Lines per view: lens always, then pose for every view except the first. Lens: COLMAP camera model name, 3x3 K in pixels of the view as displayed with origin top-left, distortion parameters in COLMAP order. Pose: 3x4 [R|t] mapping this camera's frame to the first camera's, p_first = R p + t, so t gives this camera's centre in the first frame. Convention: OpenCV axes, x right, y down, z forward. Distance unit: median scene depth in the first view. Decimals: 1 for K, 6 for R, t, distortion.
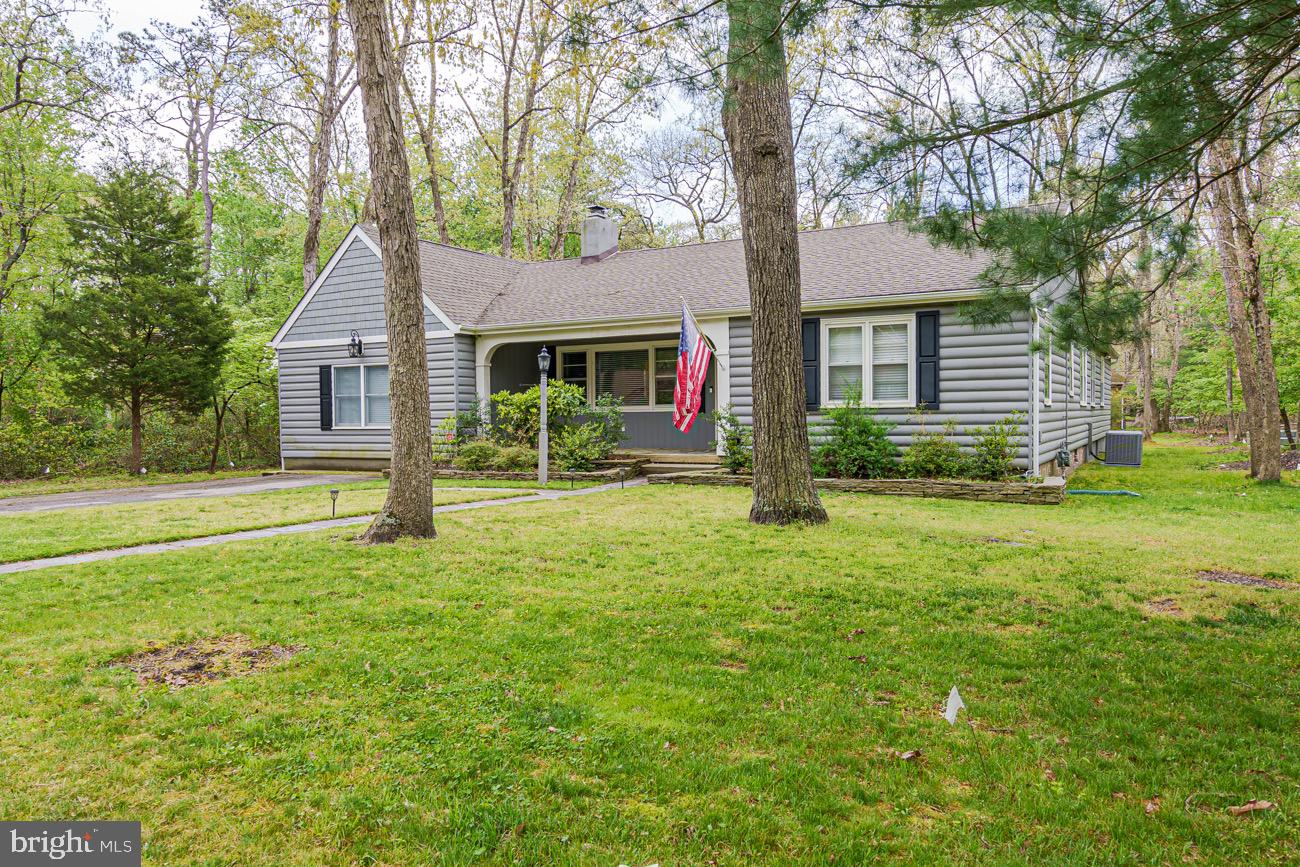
lens RADIAL K [[926.8, 0, 650.0], [0, 926.8, 433.5], [0, 0, 1]] dist [-0.000012, 0.004144]
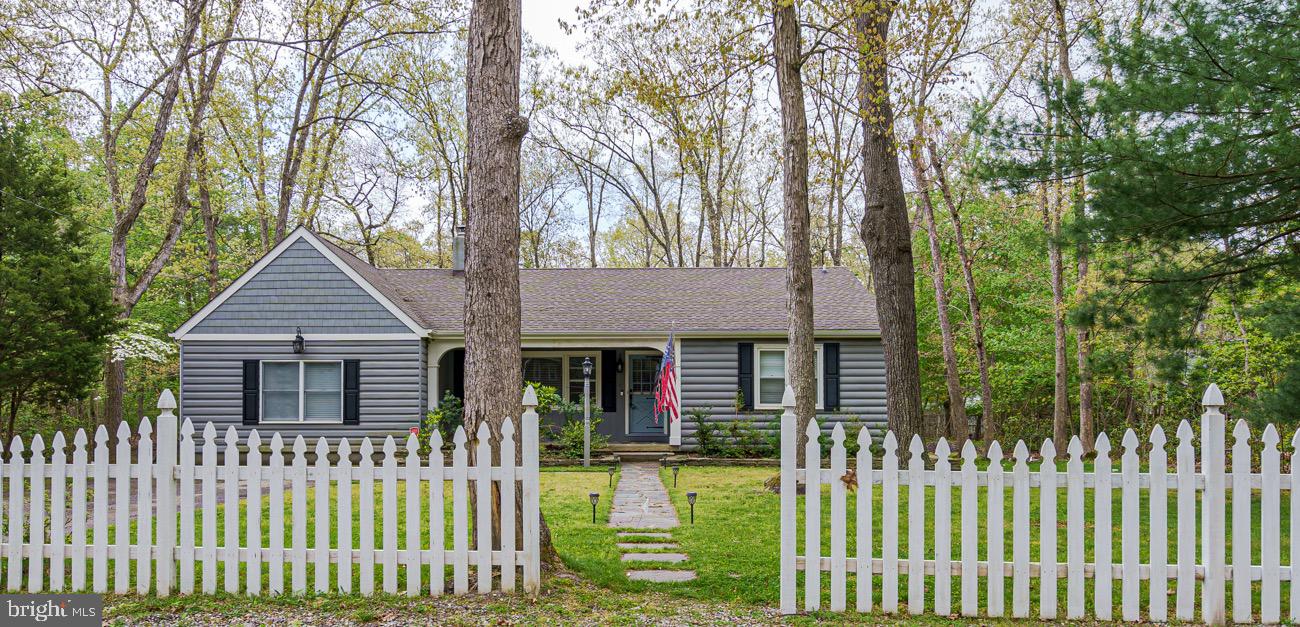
lens RADIAL K [[930.6, 0, 647.7], [0, 930.6, 391.8], [0, 0, 1]] dist [-0.001234, -0.001557]
pose [[0.870694, 0.023046, 0.491285, -0.513916], [0.000874, 0.998827, -0.048404, 0.011191], [-0.491825, 0.042574, 0.869653, -0.093676]]
